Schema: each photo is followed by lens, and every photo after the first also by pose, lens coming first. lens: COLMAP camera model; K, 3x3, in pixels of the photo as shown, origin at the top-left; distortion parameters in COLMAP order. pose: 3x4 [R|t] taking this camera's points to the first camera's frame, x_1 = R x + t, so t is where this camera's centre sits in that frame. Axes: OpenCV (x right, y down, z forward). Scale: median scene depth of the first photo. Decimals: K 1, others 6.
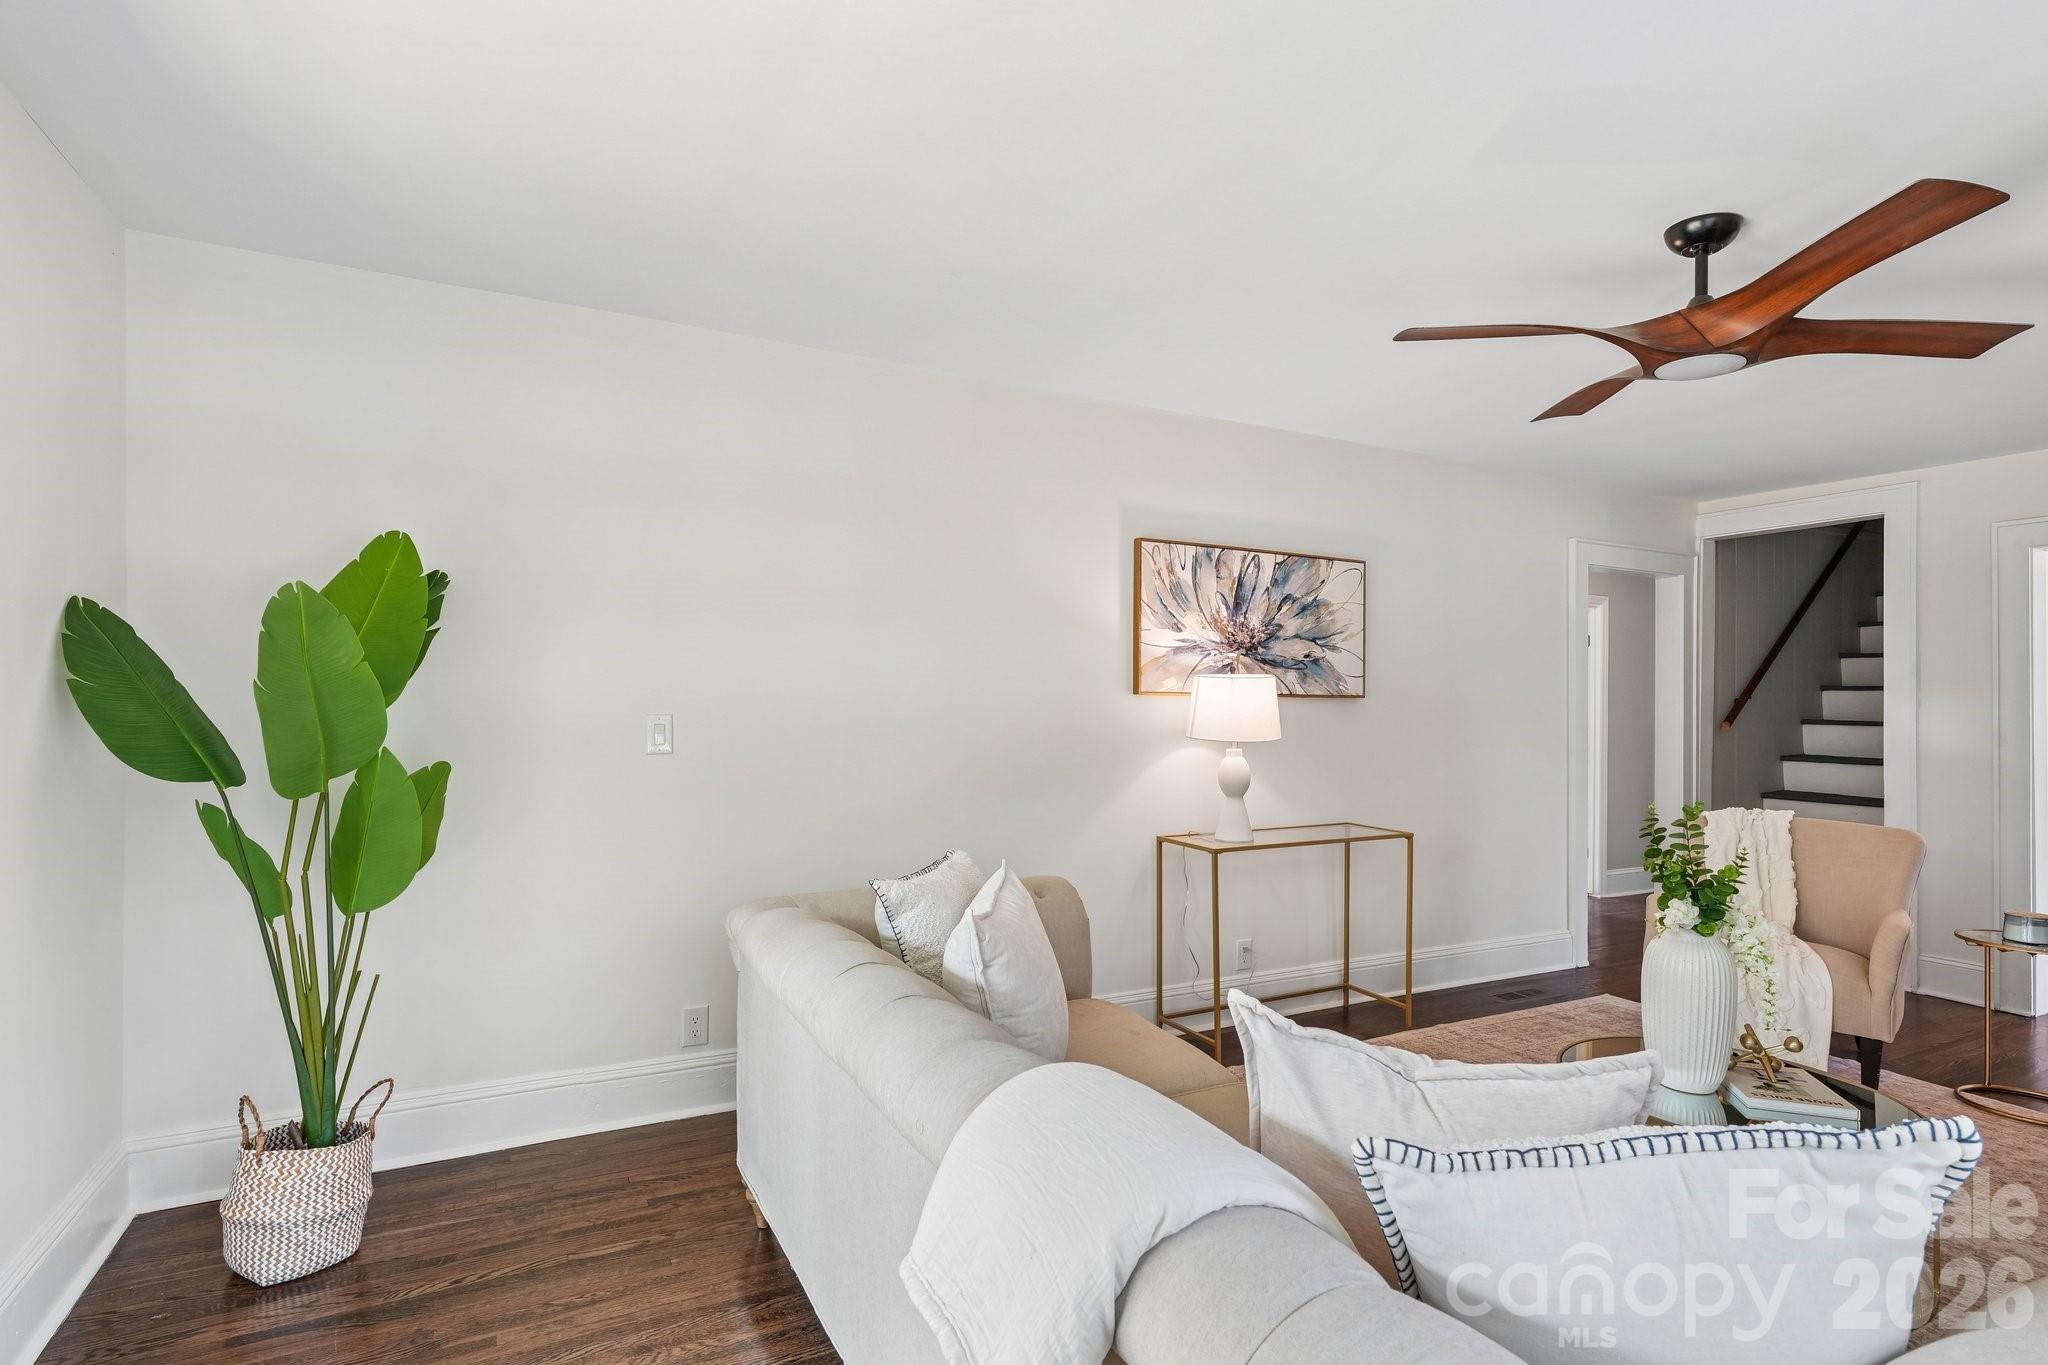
lens RADIAL K [[1039.9, 0, 1029.8], [0, 1039.9, 682.1], [0, 0, 1]] dist [0.000855, 0.000030]
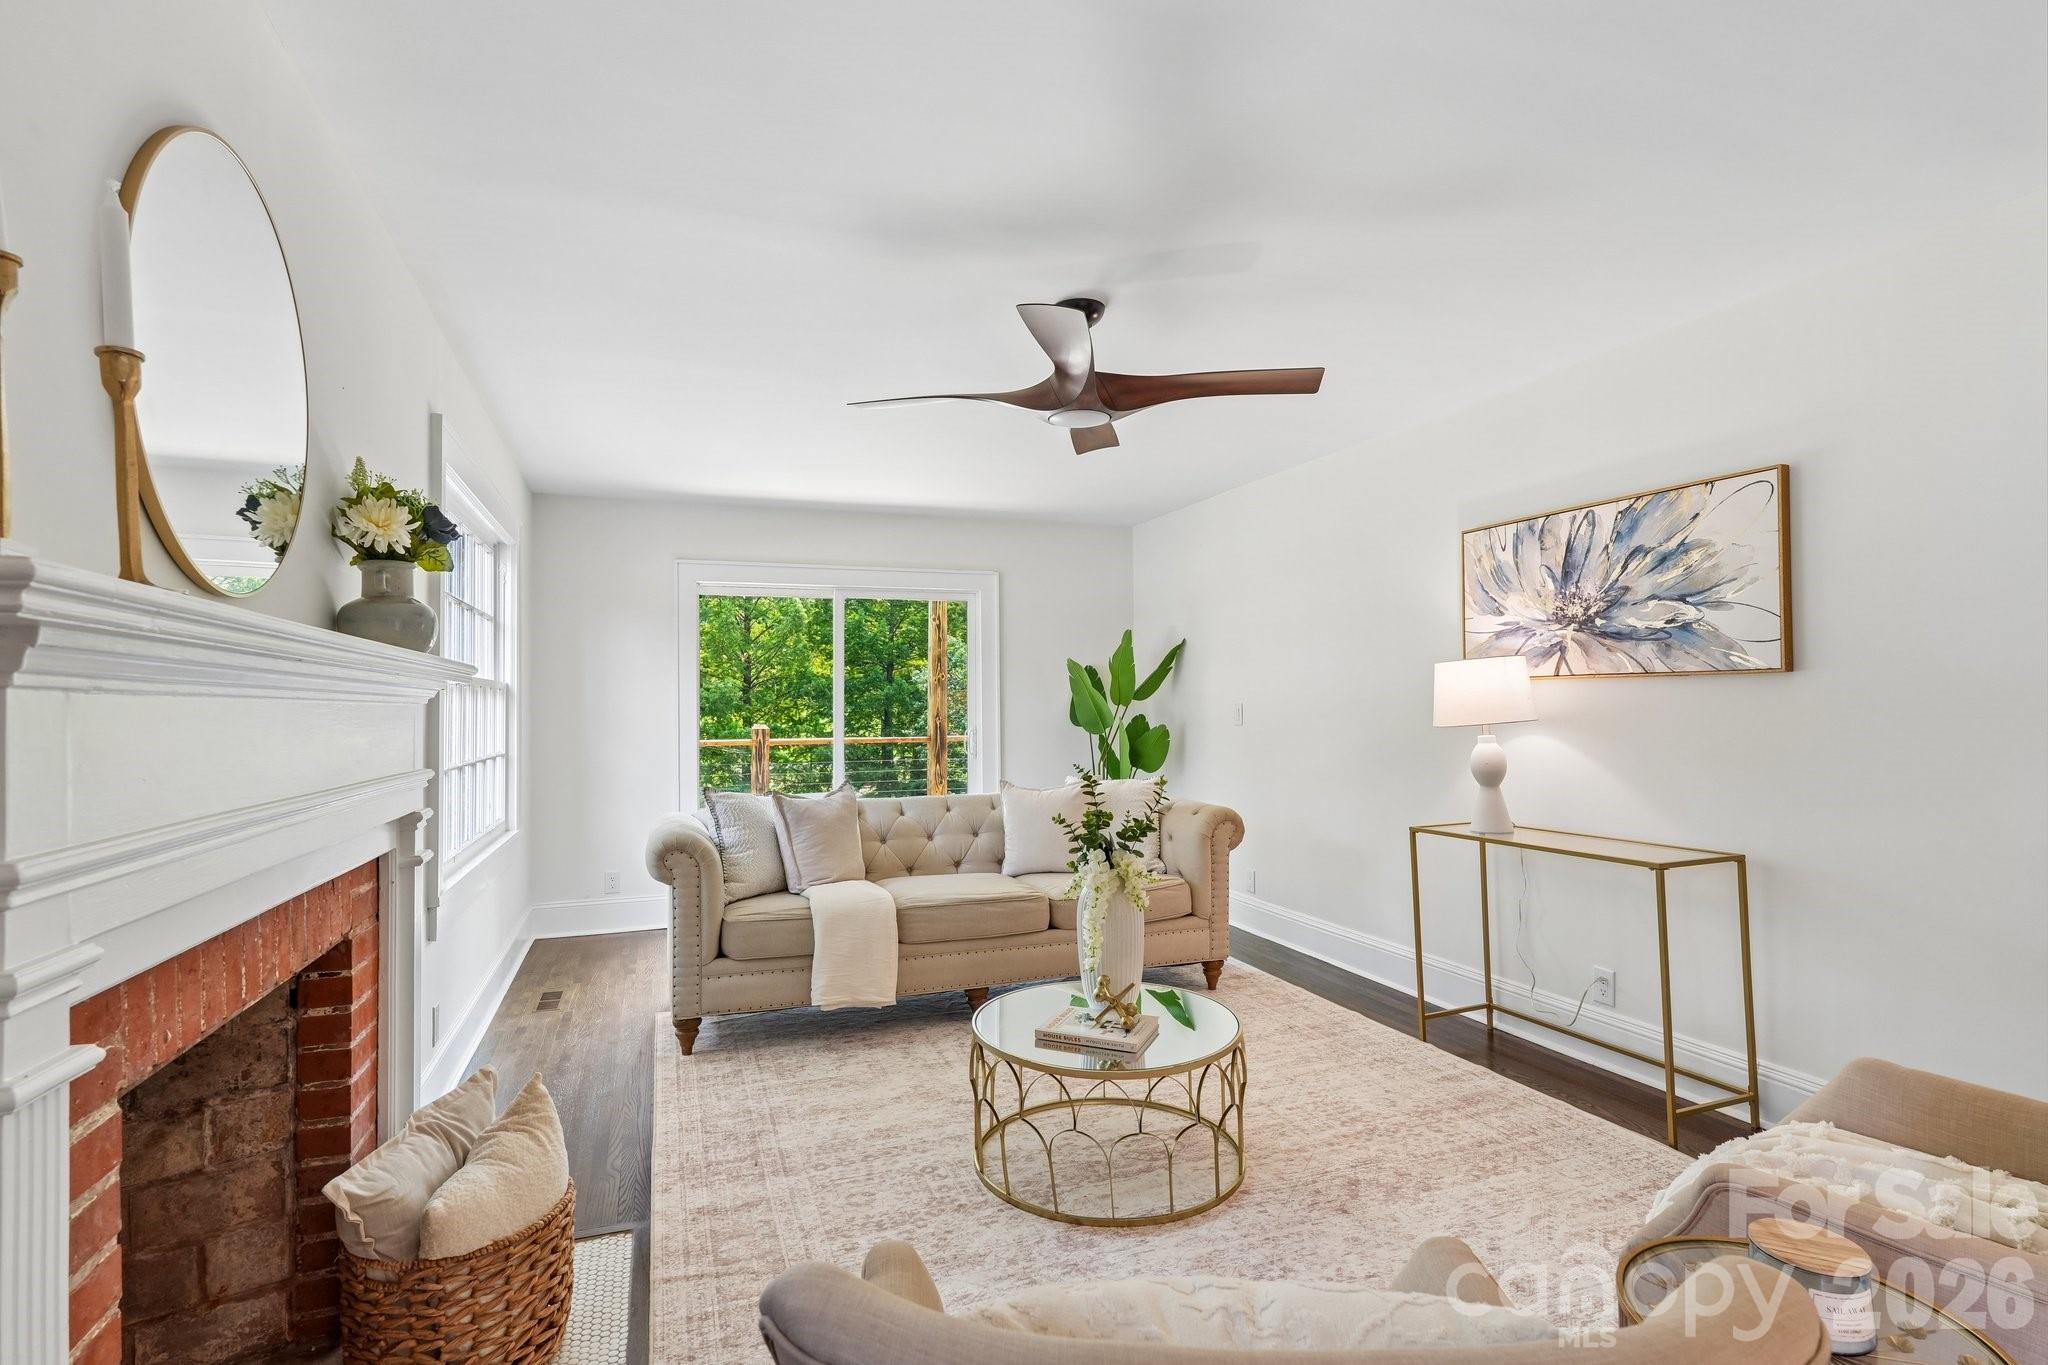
lens RADIAL K [[997.1, 0, 1033.5], [0, 997.1, 683.0], [0, 0, 1]] dist [0.002972, 0.000172]
pose [[-0.117866, -0.036610, -0.992354, 1.067573], [0.013239, 0.999173, -0.038434, 0.042879], [0.992941, -0.017668, -0.117284, 0.641571]]
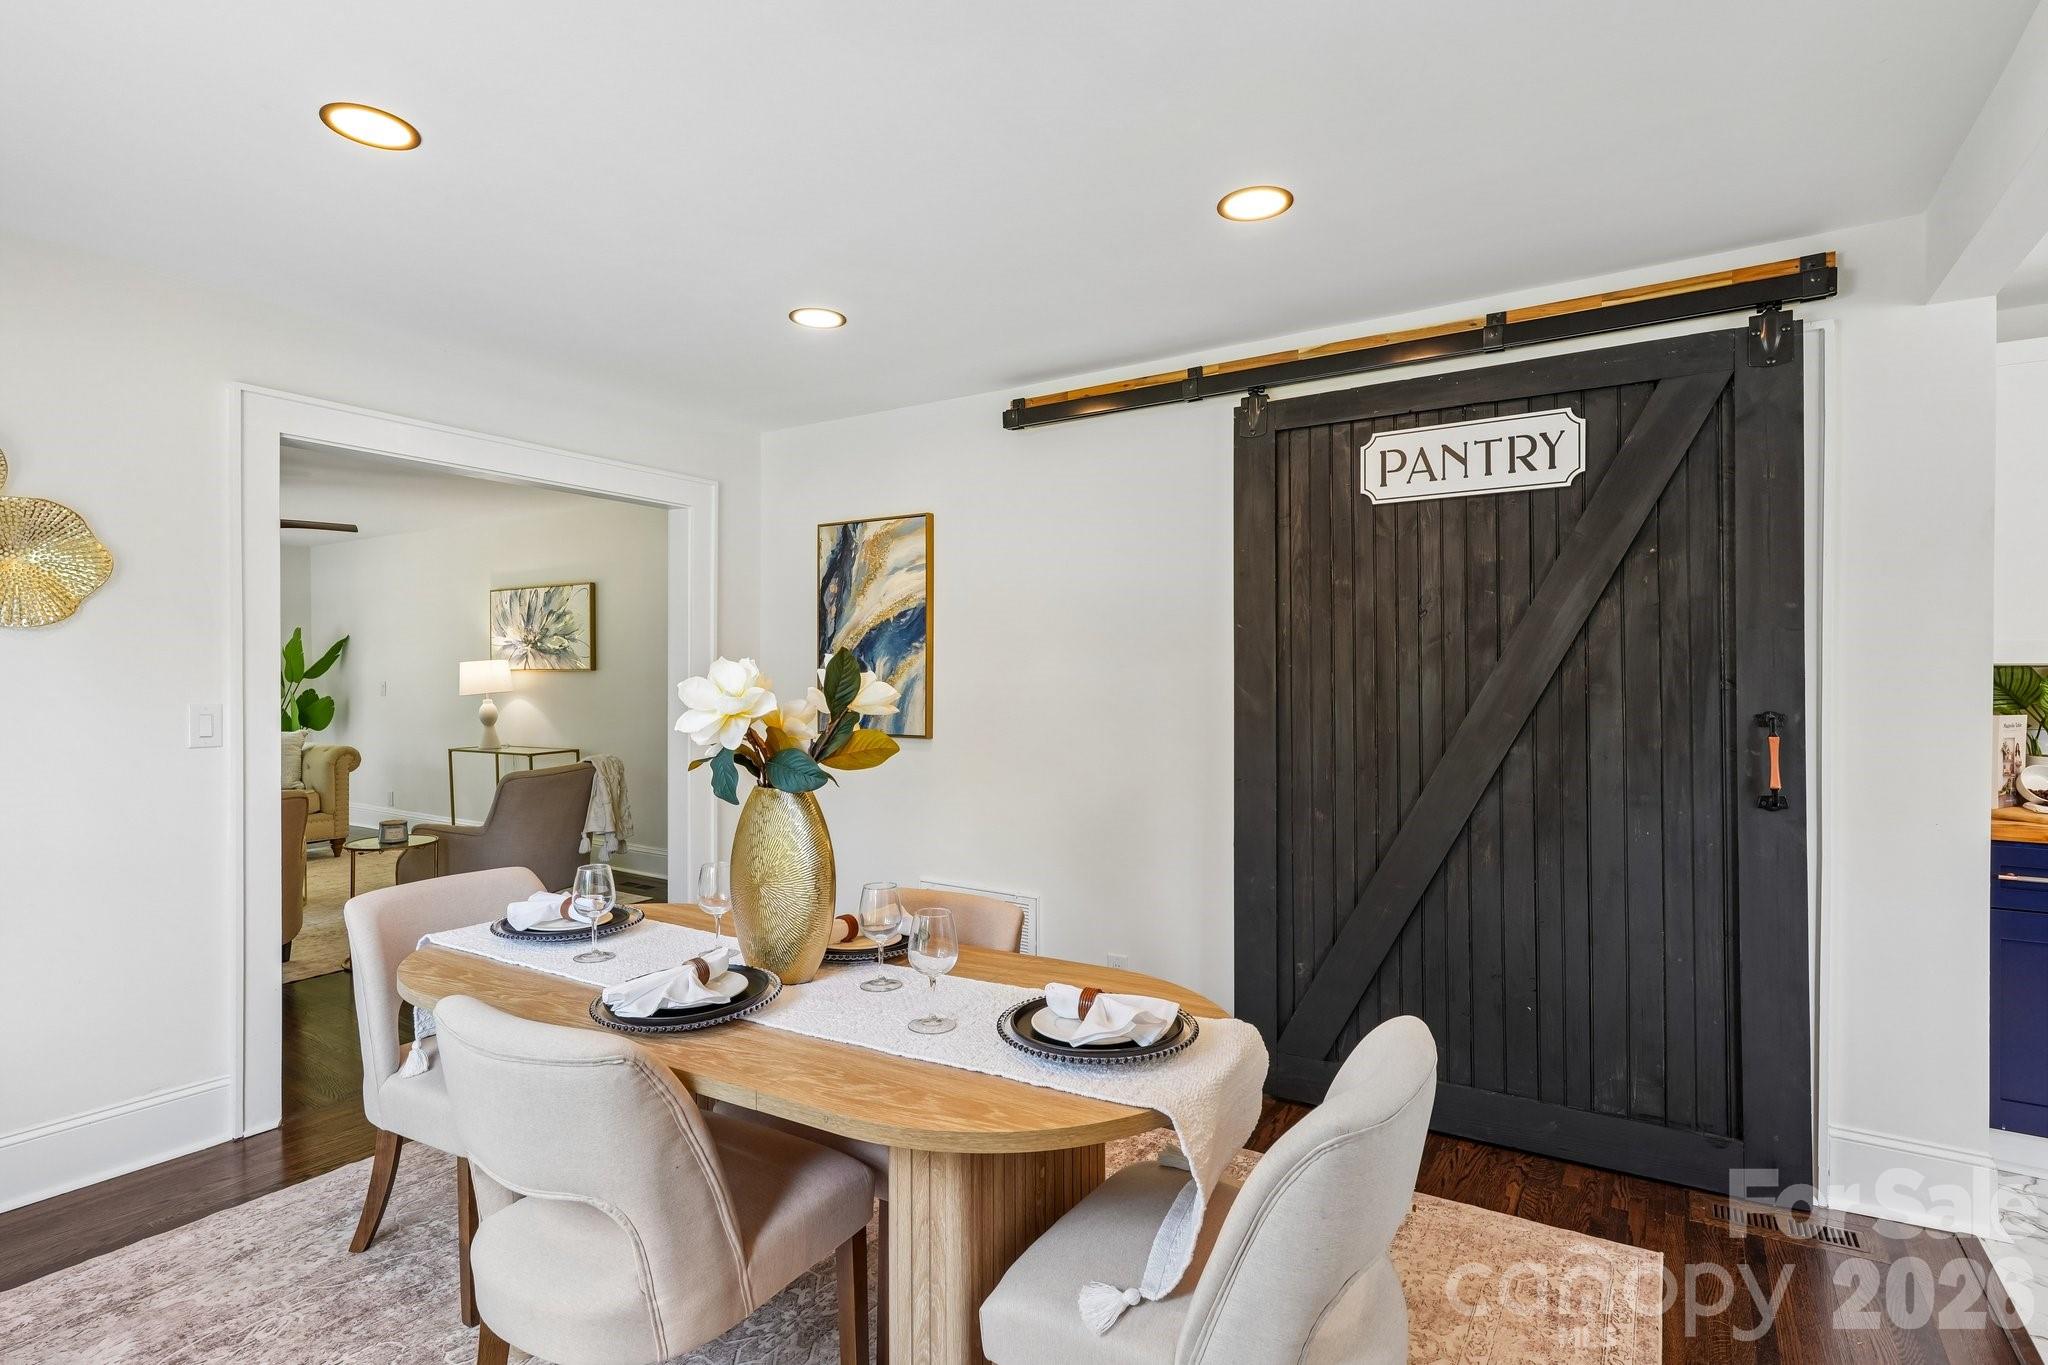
lens RADIAL K [[997.1, 0, 1020.5], [0, 997.1, 686.0], [0, 0, 1]] dist [0.002972, 0.000172]
pose [[0.492143, -0.005822, -0.870495, 2.055161], [0.017458, 0.999843, 0.003183, 0.047288], [0.870340, -0.016764, 0.492167, 0.878545]]
